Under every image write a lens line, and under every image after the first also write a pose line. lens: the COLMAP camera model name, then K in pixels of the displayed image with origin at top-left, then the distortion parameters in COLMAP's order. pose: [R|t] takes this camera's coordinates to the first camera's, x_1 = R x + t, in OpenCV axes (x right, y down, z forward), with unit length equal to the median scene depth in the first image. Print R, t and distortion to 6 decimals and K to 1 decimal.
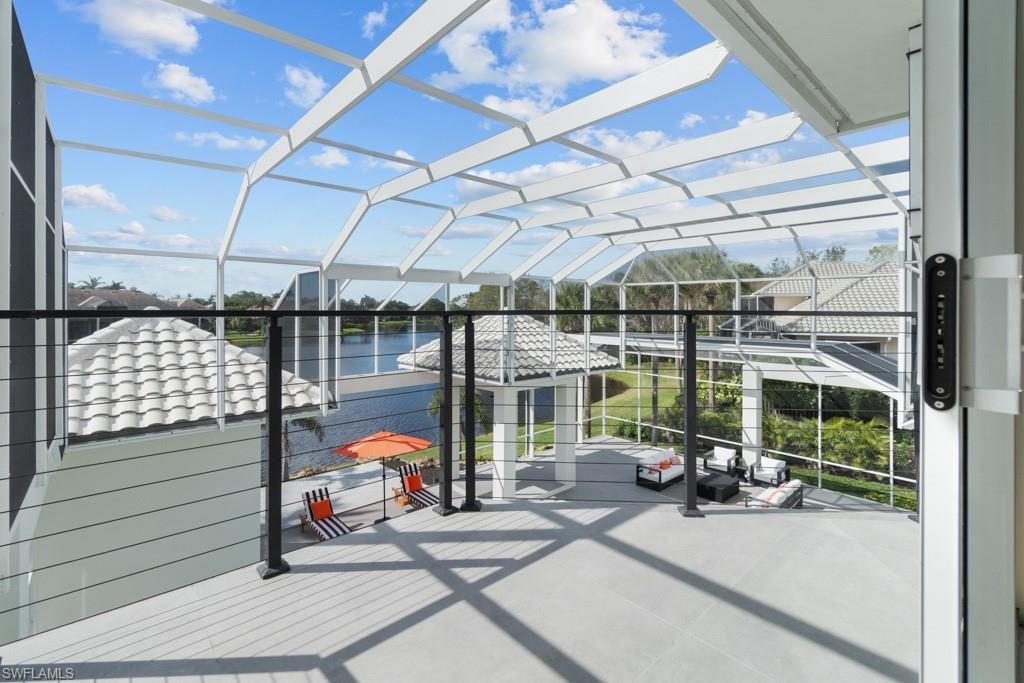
lens RADIAL K [[446.1, 0, 497.5], [0, 446.1, 309.1], [0, 0, 1]] dist [0.013998, -0.000634]
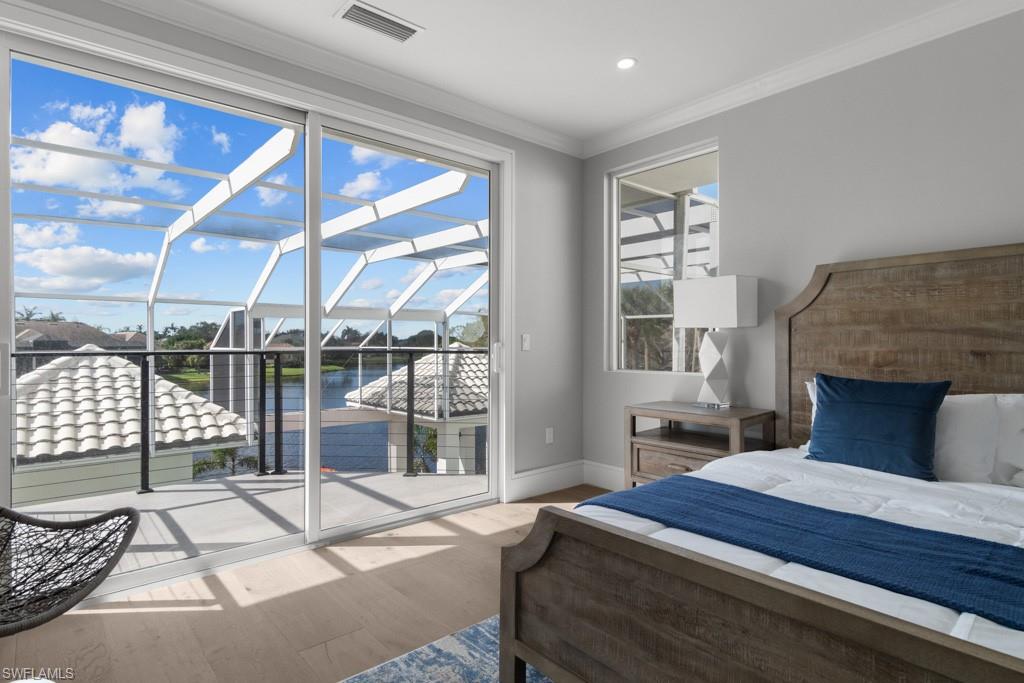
lens RADIAL K [[537.5, 0, 512.0], [0, 537.5, 341.7], [0, 0, 1]] dist [0.003346, -0.000477]
pose [[0.999994, -0.002904, 0.002074, 0.218109], [0.002908, 0.999994, -0.001948, -0.005232], [-0.002068, 0.001954, 0.999996, -0.265176]]
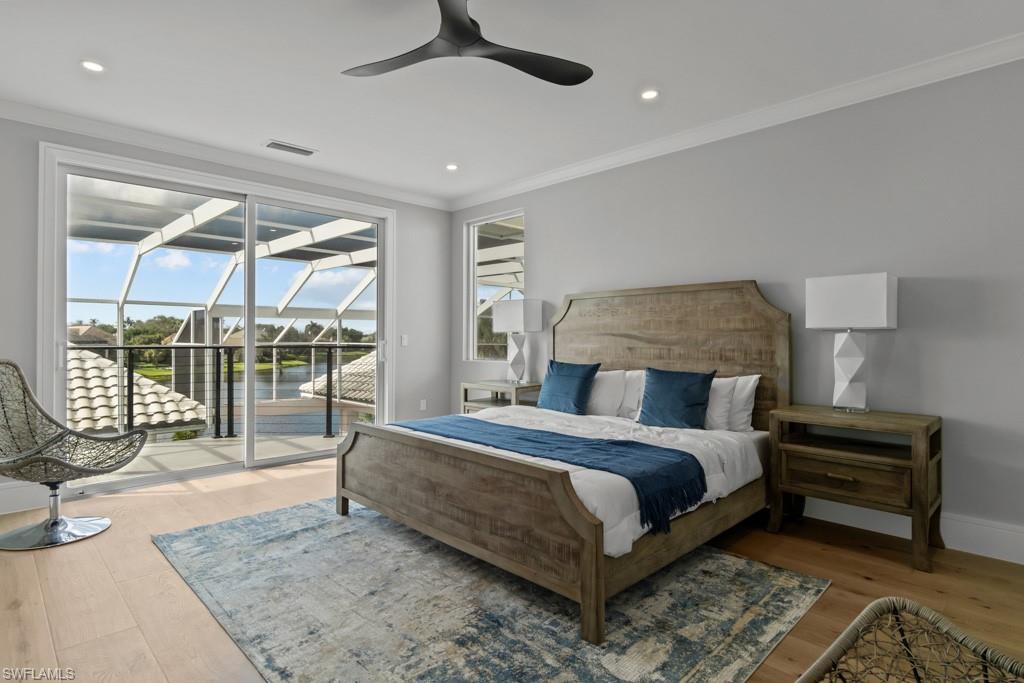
lens RADIAL K [[537.5, 0, 512.4], [0, 537.5, 337.4], [0, 0, 1]] dist [0.003346, -0.000477]
pose [[0.998144, 0.000942, 0.060886, 0.324046], [-0.000820, 0.999998, -0.002042, -0.008281], [-0.060888, 0.001988, 0.998143, -0.481114]]
